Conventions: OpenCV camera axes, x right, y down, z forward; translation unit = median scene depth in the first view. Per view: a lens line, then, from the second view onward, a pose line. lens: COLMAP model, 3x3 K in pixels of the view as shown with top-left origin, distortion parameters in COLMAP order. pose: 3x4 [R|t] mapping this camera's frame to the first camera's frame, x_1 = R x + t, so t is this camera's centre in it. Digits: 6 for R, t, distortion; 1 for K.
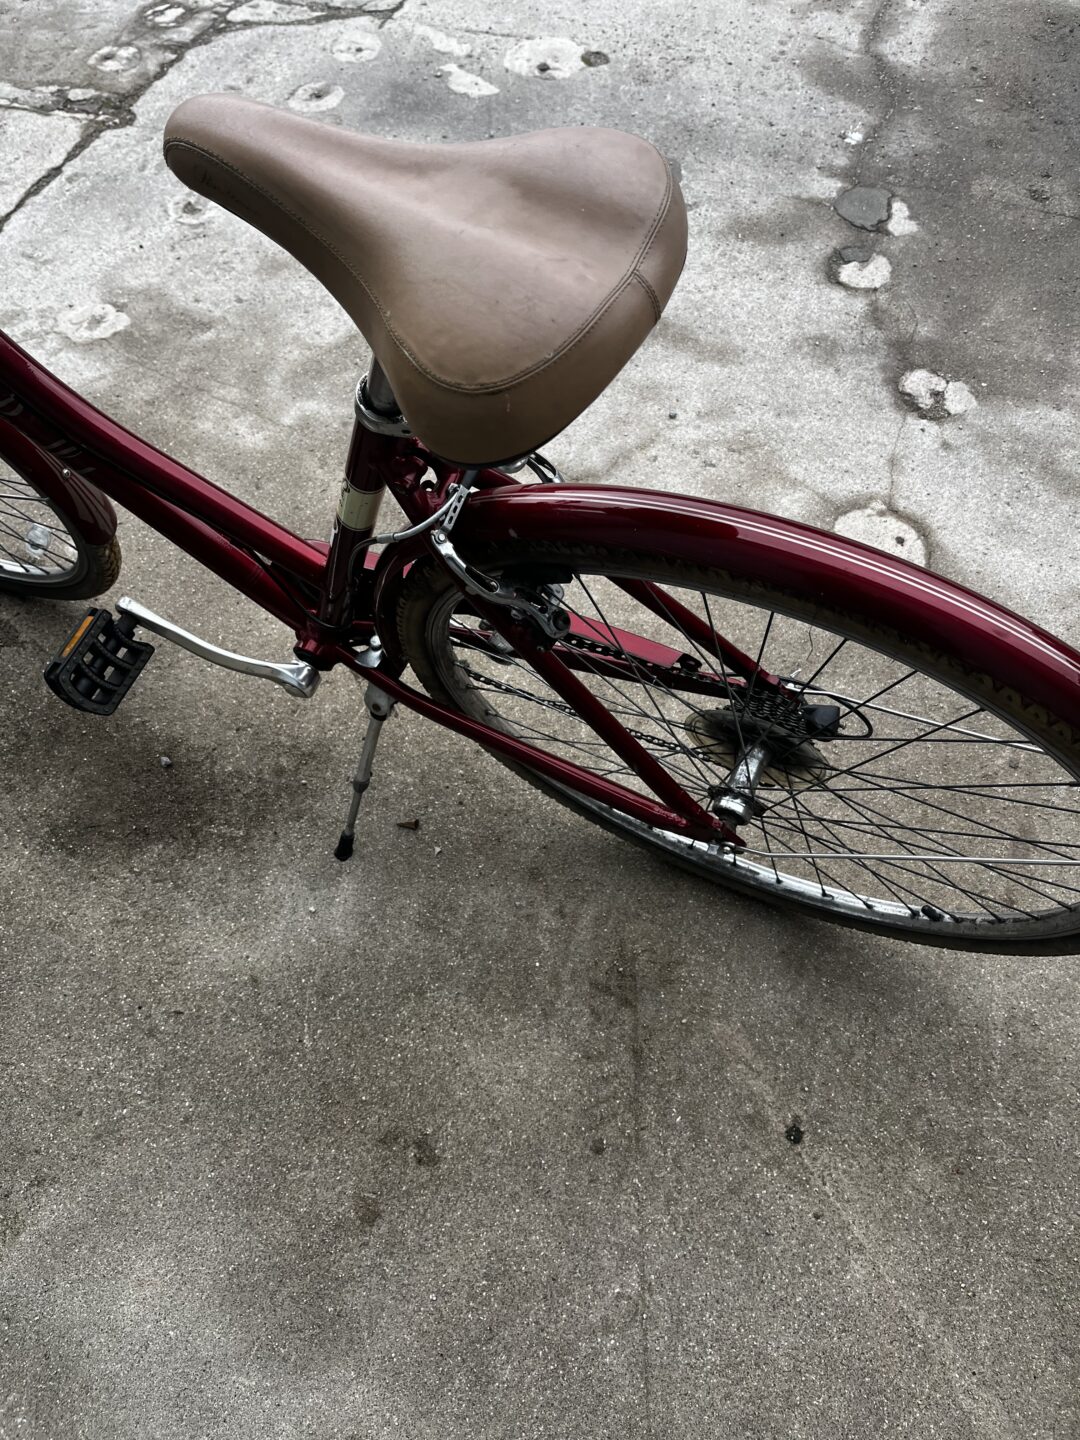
lens RADIAL K [[1103.1, 0, 542.6], [0, 1103.1, 721.6], [0, 0, 1]] dist [0.059998, -0.091570]
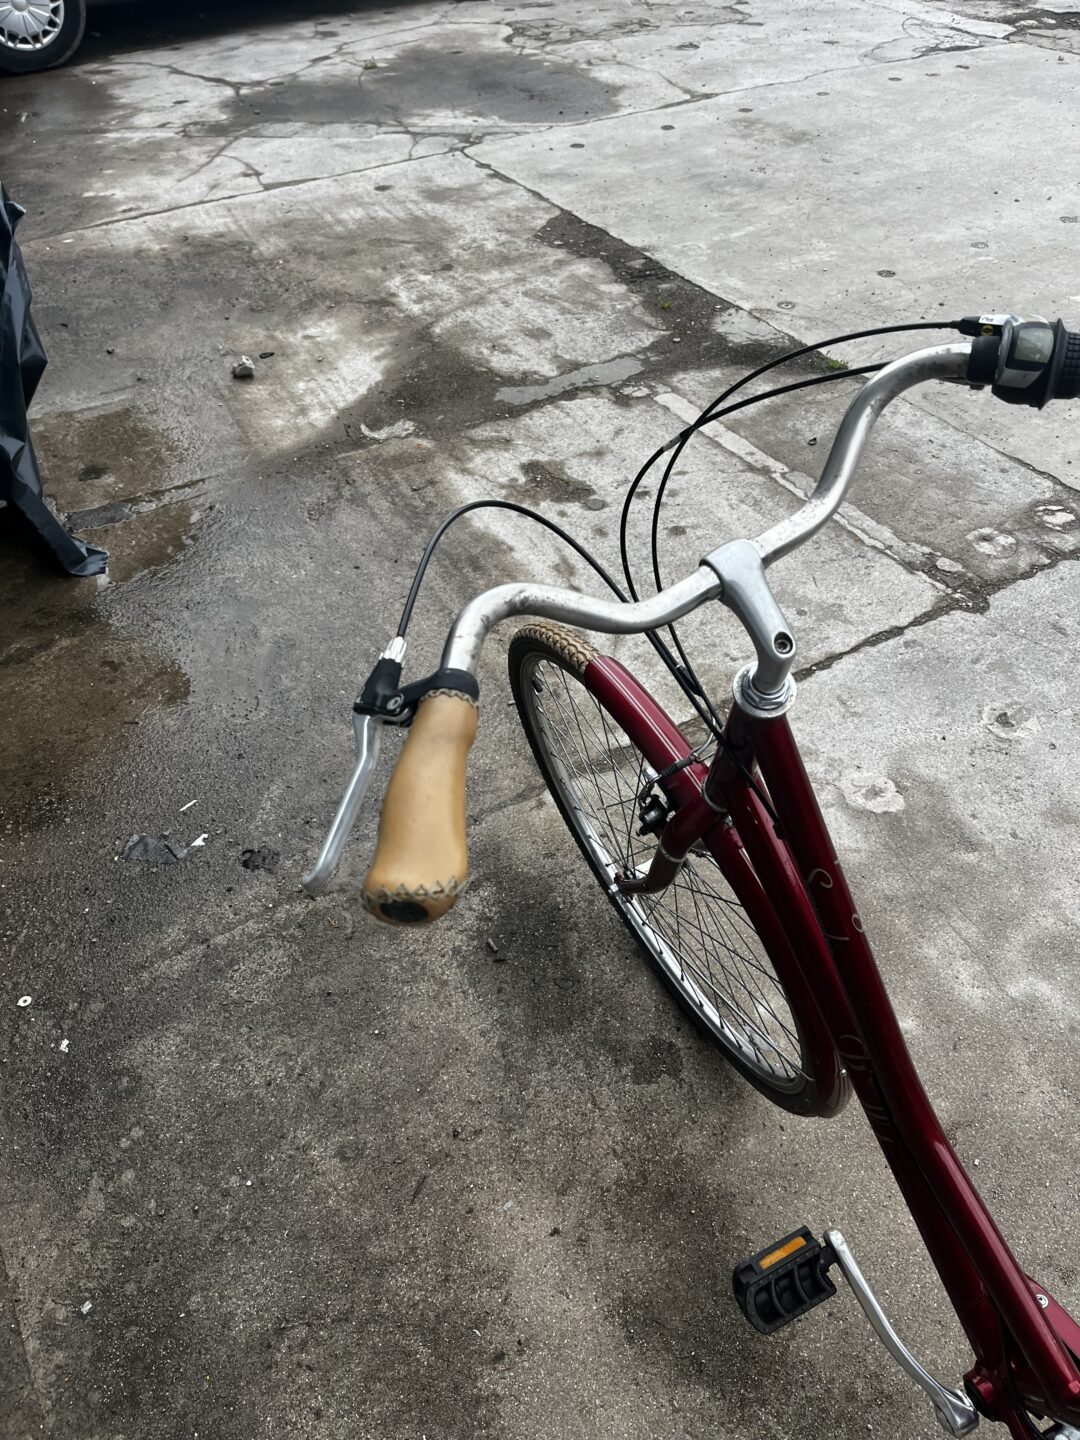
lens RADIAL K [[1103.1, 0, 544.7], [0, 1103.1, 719.7], [0, 0, 1]] dist [0.059998, -0.091570]
pose [[0.772747, 0.429143, -0.467652, -0.154469], [-0.526401, 0.844977, -0.094428, -0.131812], [0.354632, 0.319141, 0.878855, -0.050394]]
